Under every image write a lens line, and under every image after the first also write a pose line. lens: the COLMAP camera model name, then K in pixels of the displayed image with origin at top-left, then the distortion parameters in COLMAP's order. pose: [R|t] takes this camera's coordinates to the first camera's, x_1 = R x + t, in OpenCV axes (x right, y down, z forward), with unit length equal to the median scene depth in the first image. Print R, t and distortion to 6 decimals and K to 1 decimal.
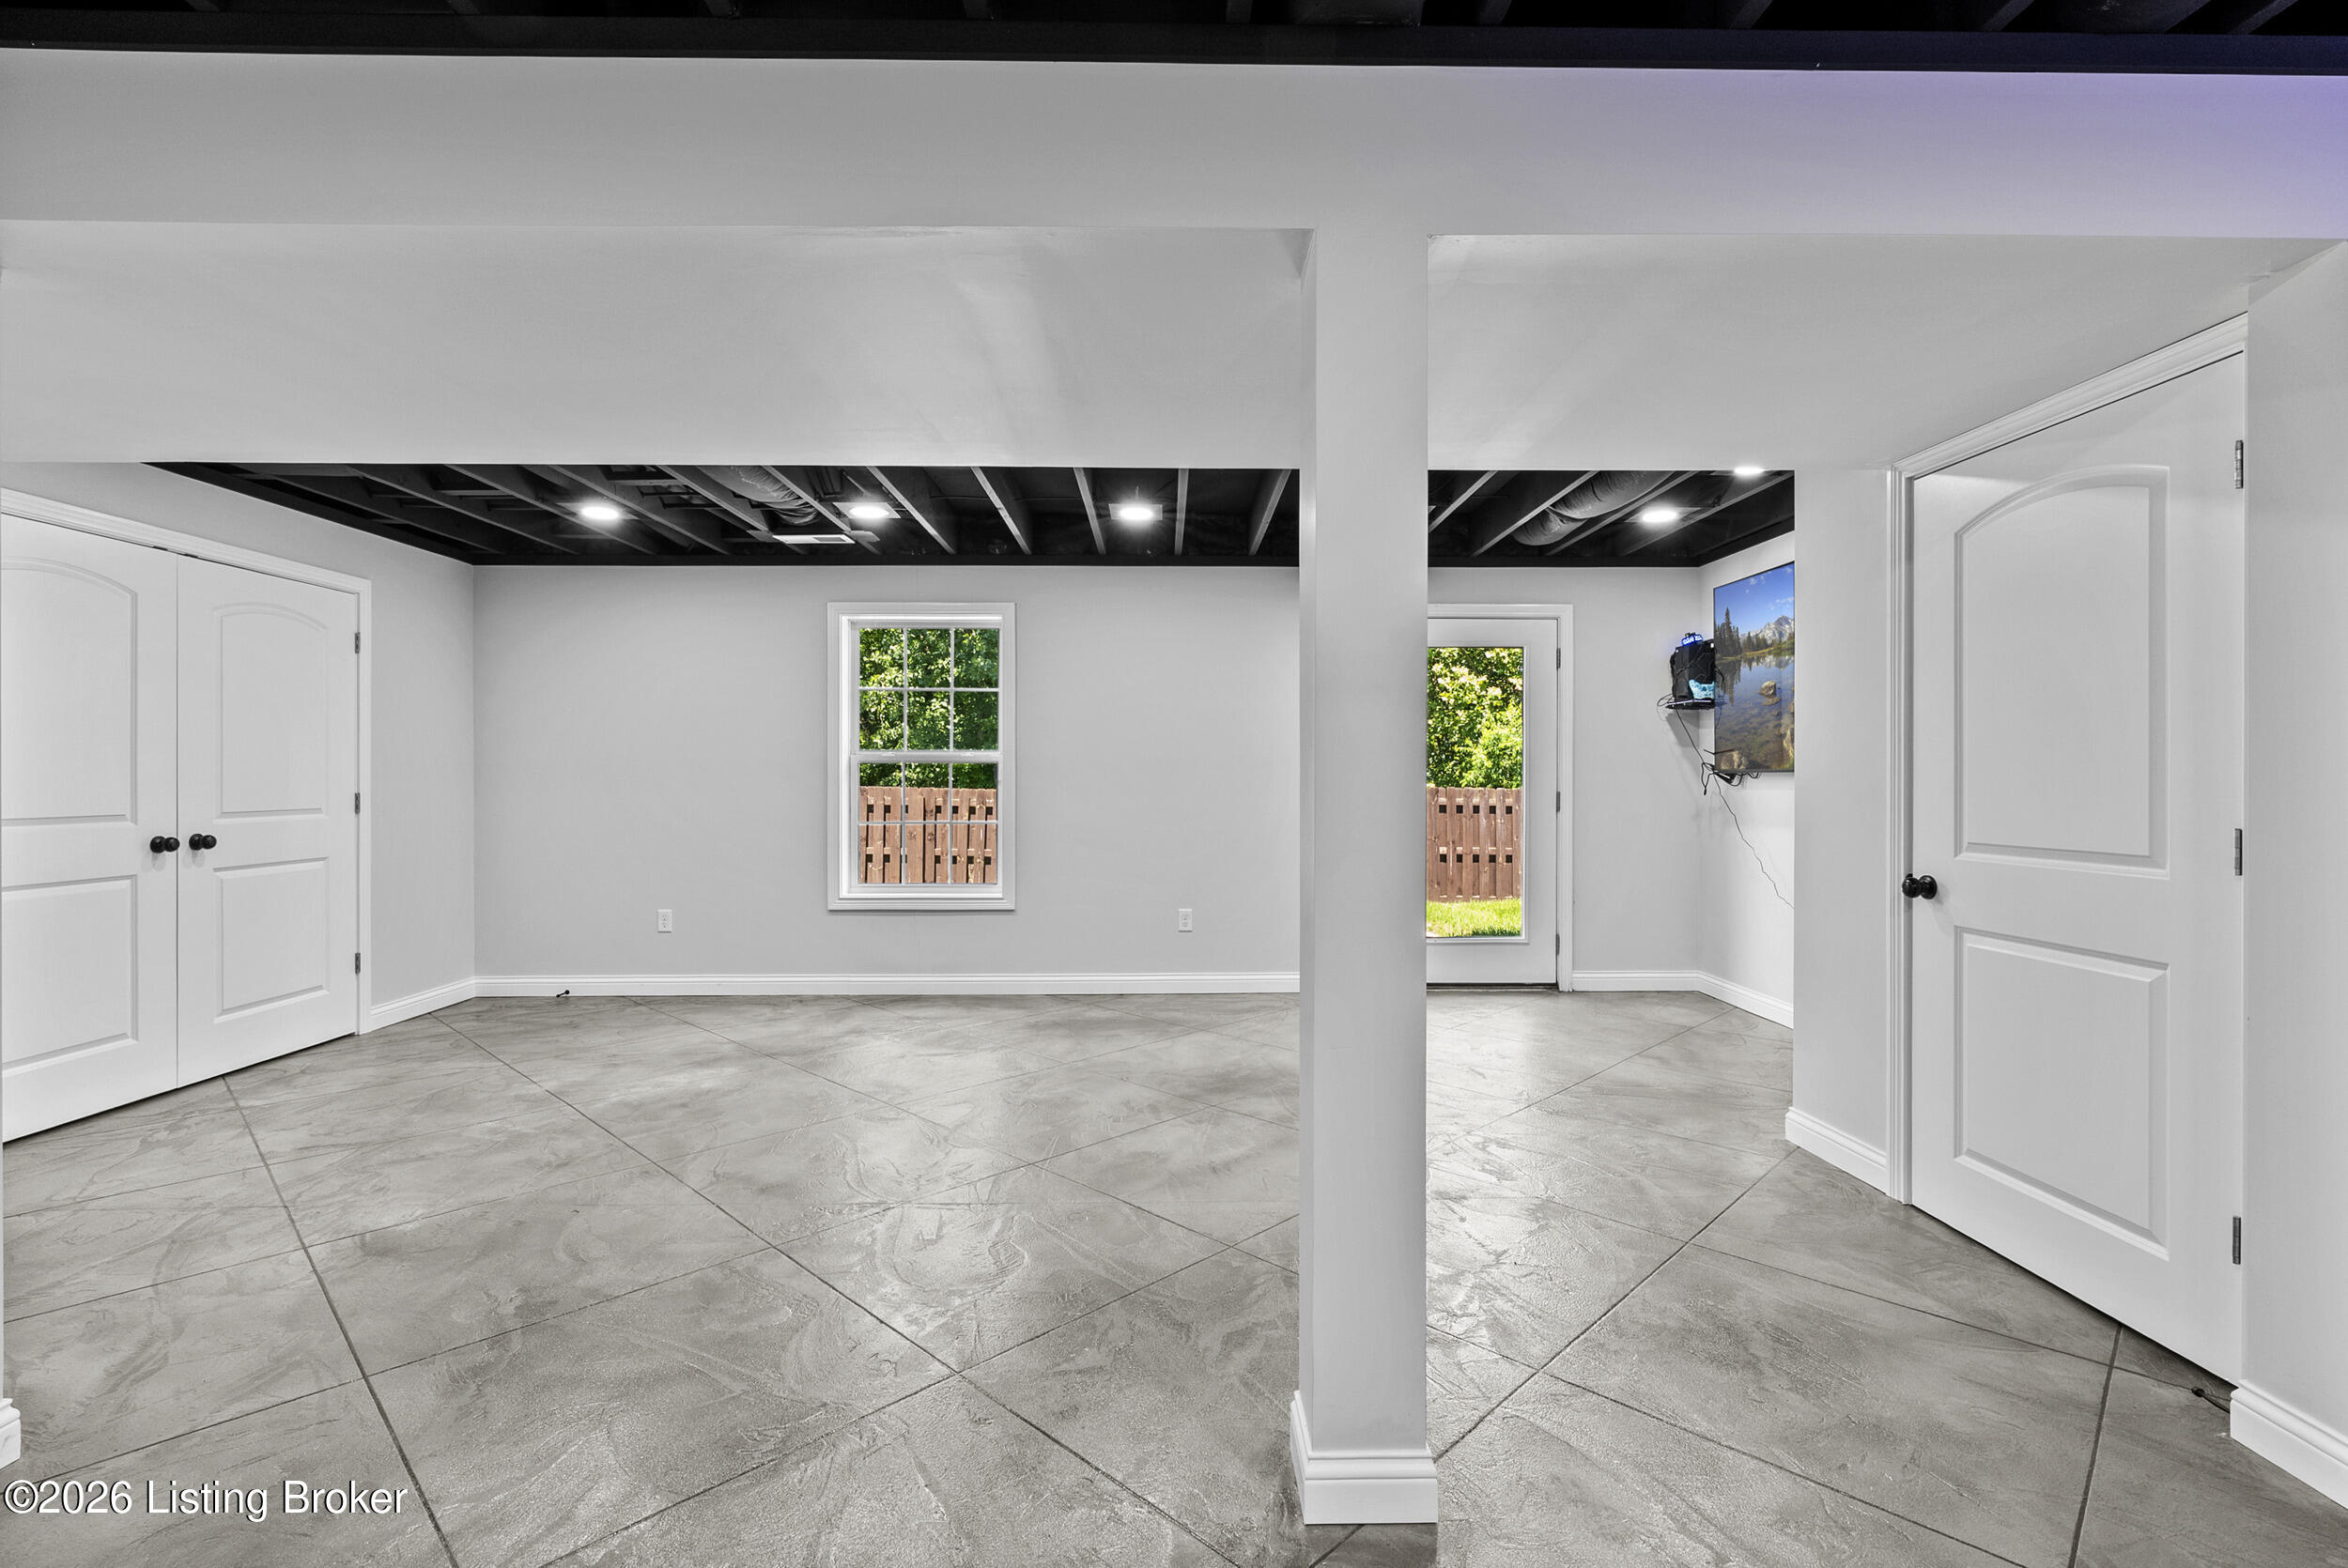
lens RADIAL K [[1084.2, 0, 1187.4], [0, 1084.2, 779.1], [0, 0, 1]] dist [0.001429, 0.000818]
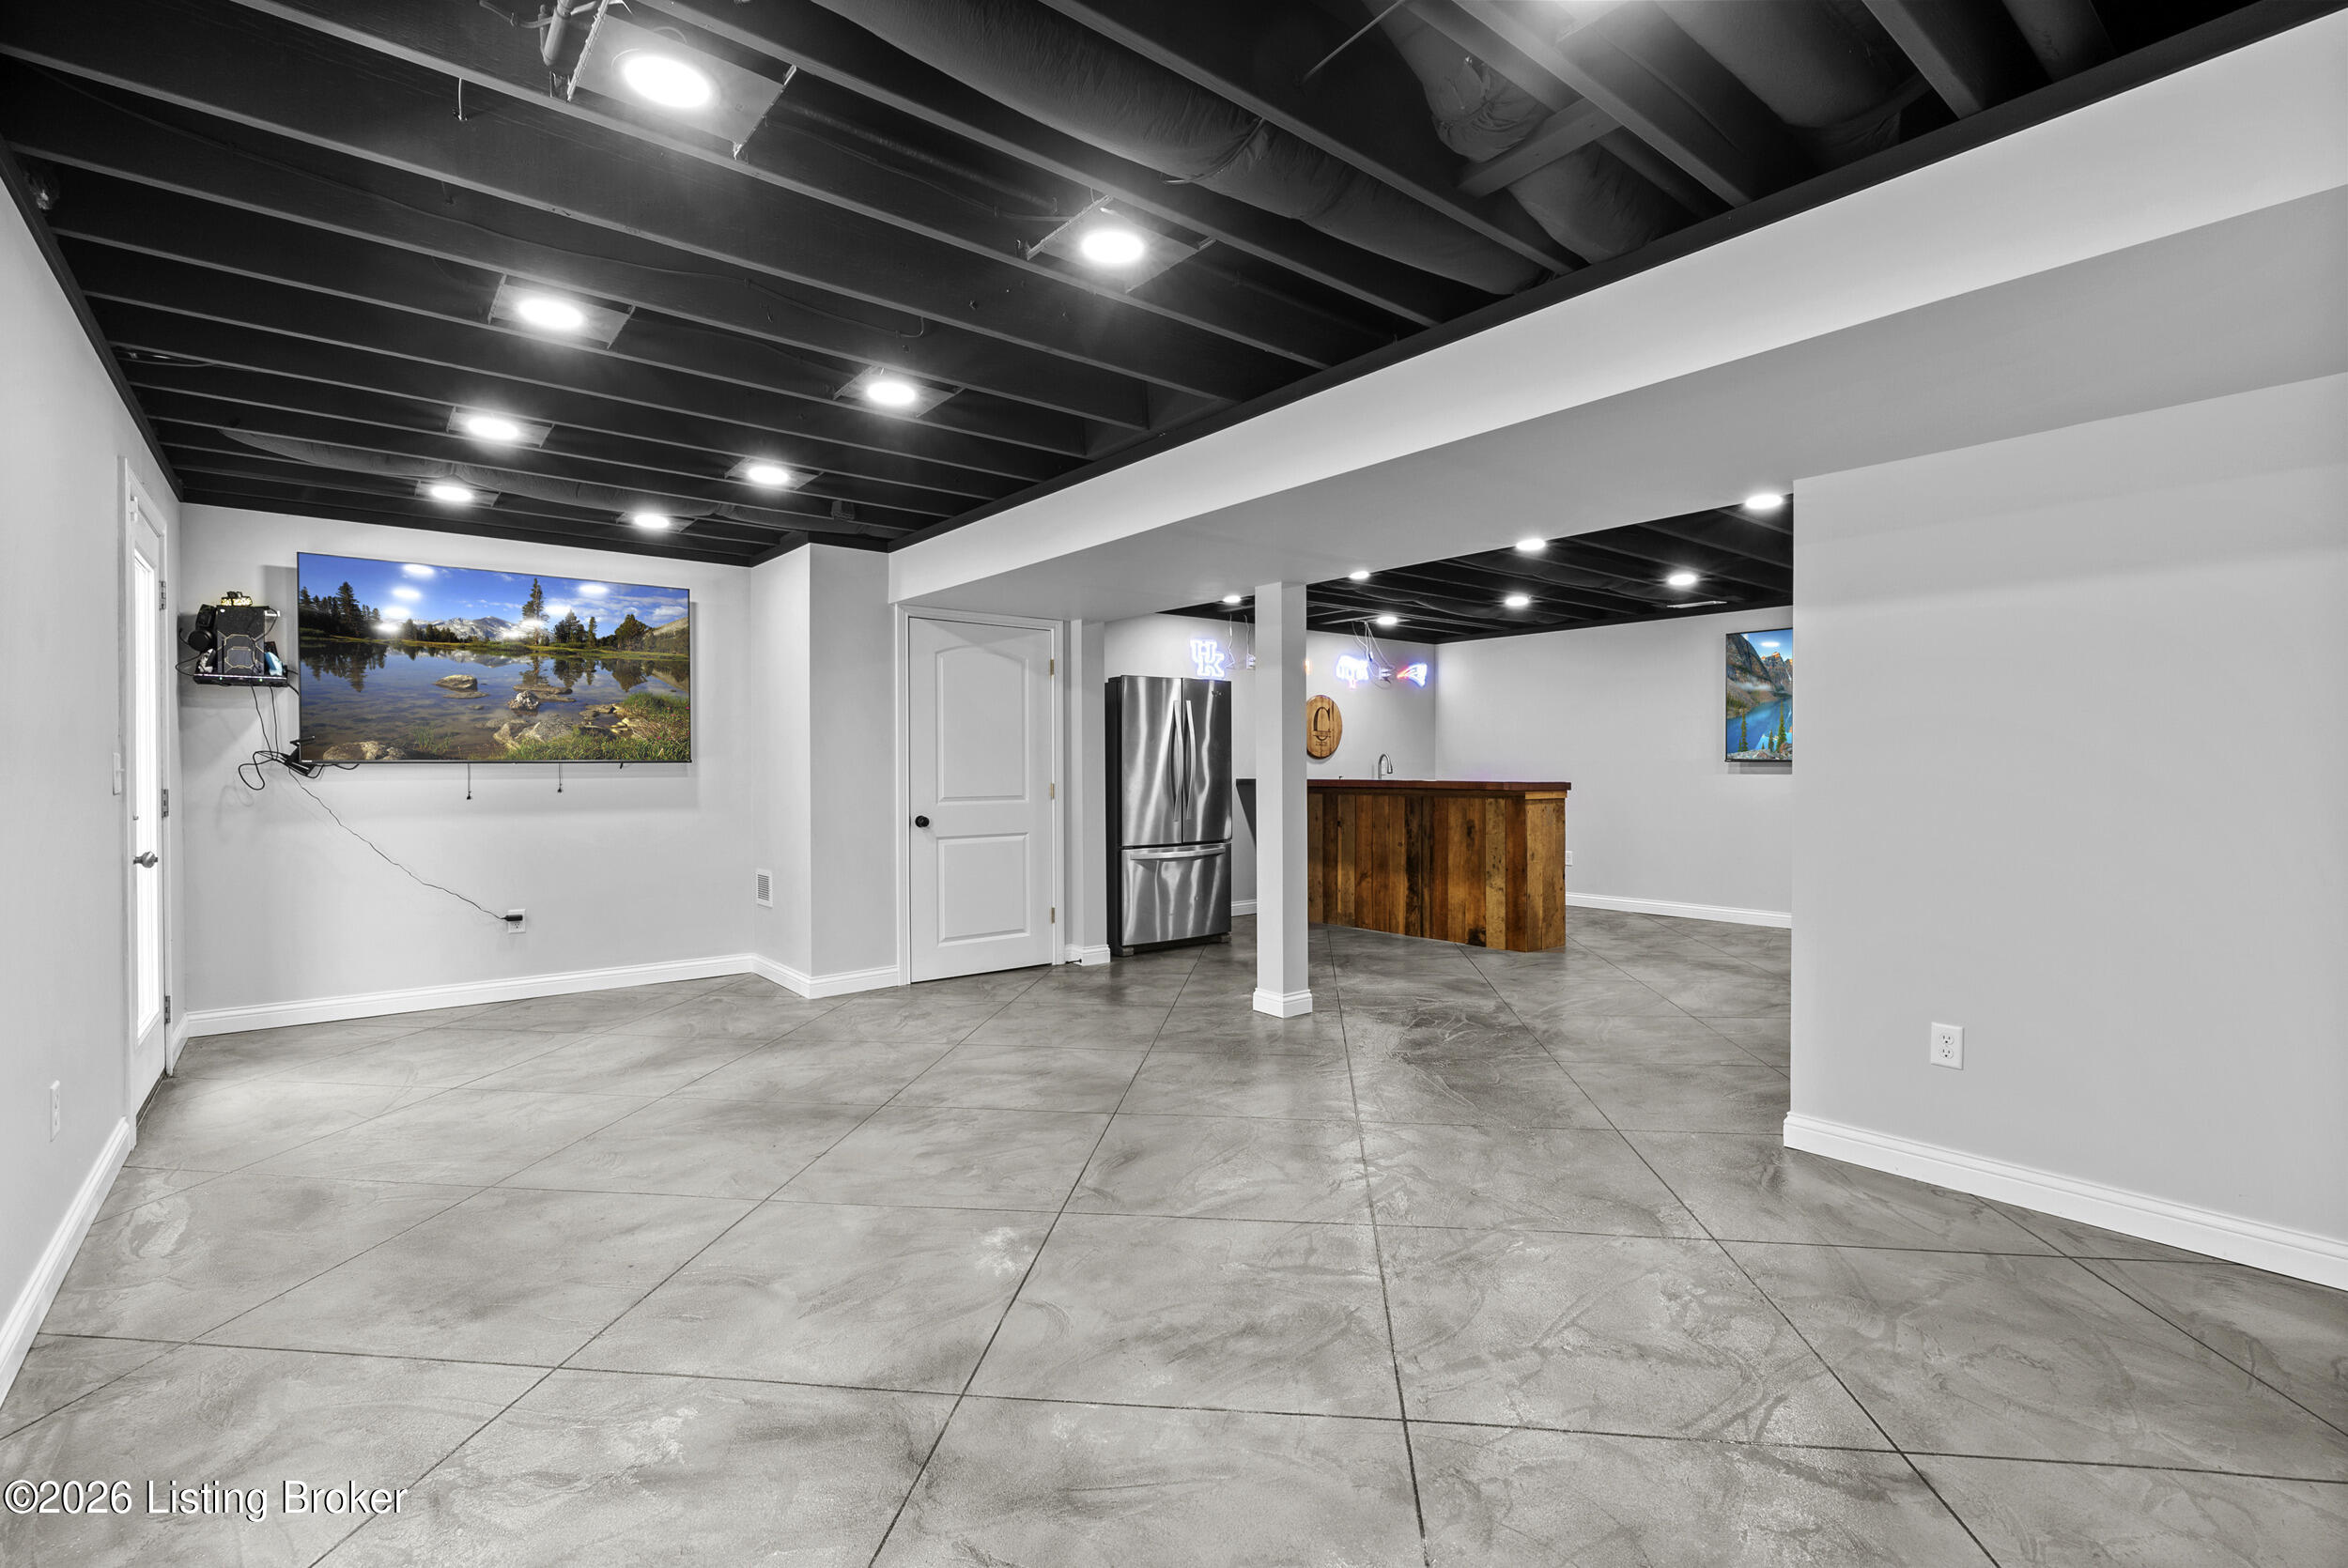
lens RADIAL K [[1047.7, 0, 1180.3], [0, 1047.7, 779.5], [0, 0, 1]] dist [-0.017728, 0.000009]
pose [[-0.610761, -0.007765, 0.791777, -1.137816], [0.001894, 0.999935, 0.011268, 0.000738], [-0.791812, 0.008382, -0.610707, 1.766618]]
